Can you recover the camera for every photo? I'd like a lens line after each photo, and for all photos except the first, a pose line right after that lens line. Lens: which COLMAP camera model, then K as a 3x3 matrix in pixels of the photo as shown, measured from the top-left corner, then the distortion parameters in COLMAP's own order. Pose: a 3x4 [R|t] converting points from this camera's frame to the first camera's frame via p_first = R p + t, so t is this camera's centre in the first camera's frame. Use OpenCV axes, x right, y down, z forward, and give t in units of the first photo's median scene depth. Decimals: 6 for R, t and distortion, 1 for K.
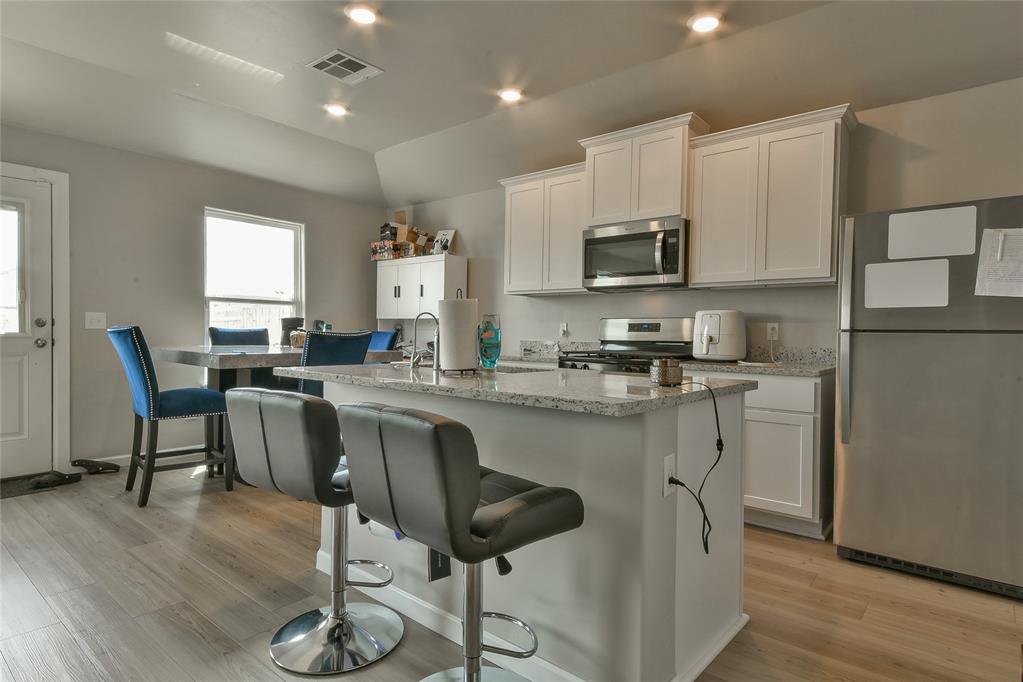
lens RADIAL K [[559.4, 0, 518.3], [0, 559.4, 340.6], [0, 0, 1]] dist [0.036629, -0.019150]
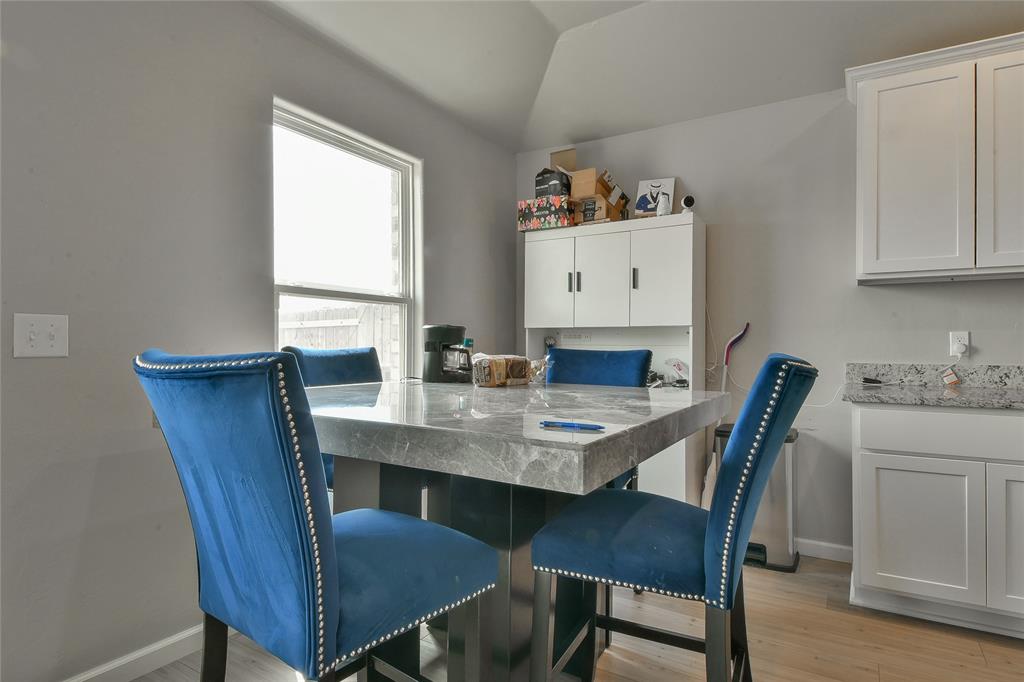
lens RADIAL K [[559.9, 0, 522.8], [0, 559.9, 337.5], [0, 0, 1]] dist [0.036629, -0.019150]
pose [[0.988622, -0.009823, 0.150097, -0.444418], [0.013845, 0.999572, -0.025777, -0.017692], [-0.149780, 0.027561, 0.988335, 0.530112]]
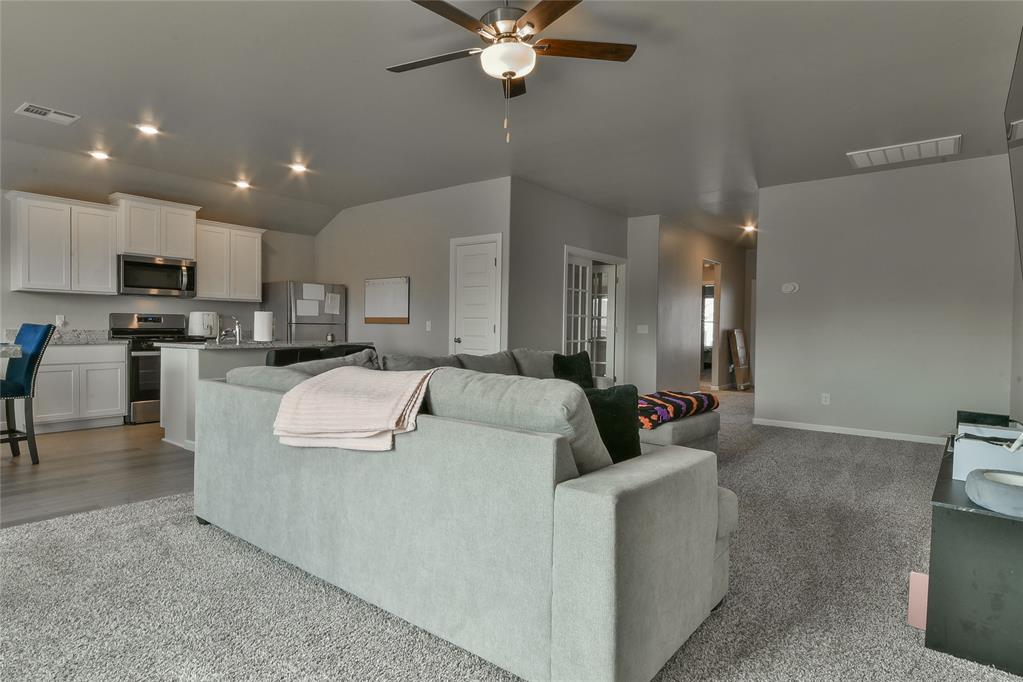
lens RADIAL K [[559.4, 0, 501.8], [0, 559.4, 340.9], [0, 0, 1]] dist [0.036629, -0.019150]
pose [[-0.024433, -0.037262, 0.999007, -1.277167], [0.003783, 0.999295, 0.037365, -0.018103], [-0.999694, 0.004692, -0.024274, 0.032080]]
